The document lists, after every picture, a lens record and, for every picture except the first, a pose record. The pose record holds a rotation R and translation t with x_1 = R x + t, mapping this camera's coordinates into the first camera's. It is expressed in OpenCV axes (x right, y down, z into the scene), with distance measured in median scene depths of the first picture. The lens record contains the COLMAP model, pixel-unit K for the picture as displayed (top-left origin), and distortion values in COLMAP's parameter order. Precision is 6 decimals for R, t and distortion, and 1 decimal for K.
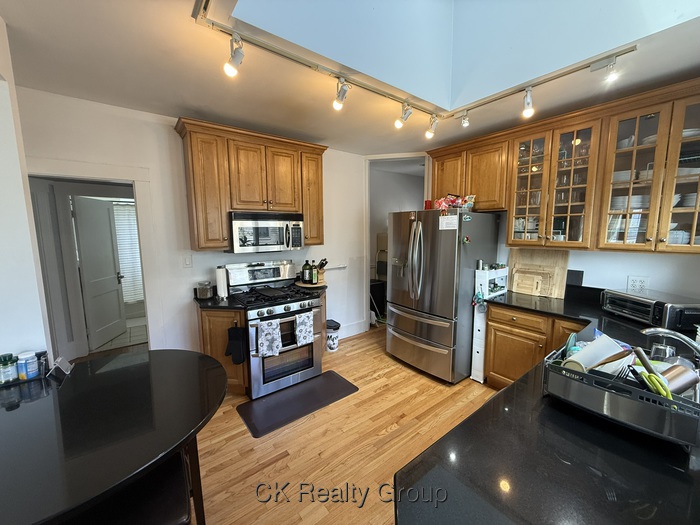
lens RADIAL K [[278.0, 0, 349.2], [0, 278.0, 260.0], [0, 0, 1]] dist [0.000173, -0.000011]
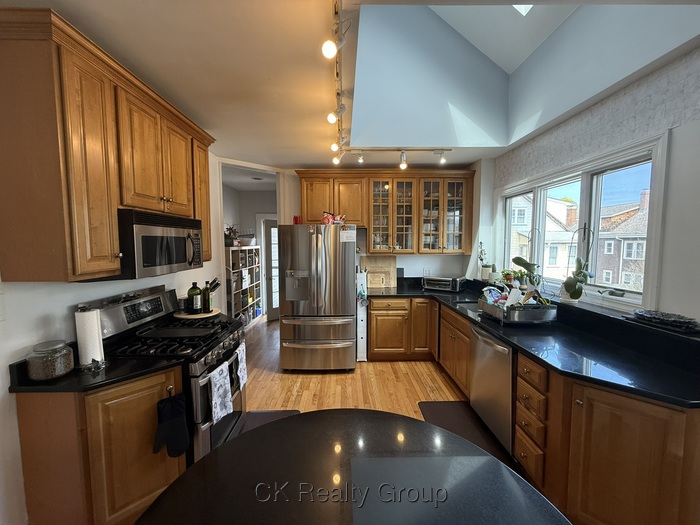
lens RADIAL K [[278.0, 0, 349.2], [0, 278.0, 260.0], [0, 0, 1]] dist [0.000173, -0.000011]
pose [[0.597446, -0.045842, 0.800598, -0.608953], [0.087784, 0.996103, -0.008472, -0.019499], [-0.797090, 0.075342, 0.599143, 0.272253]]
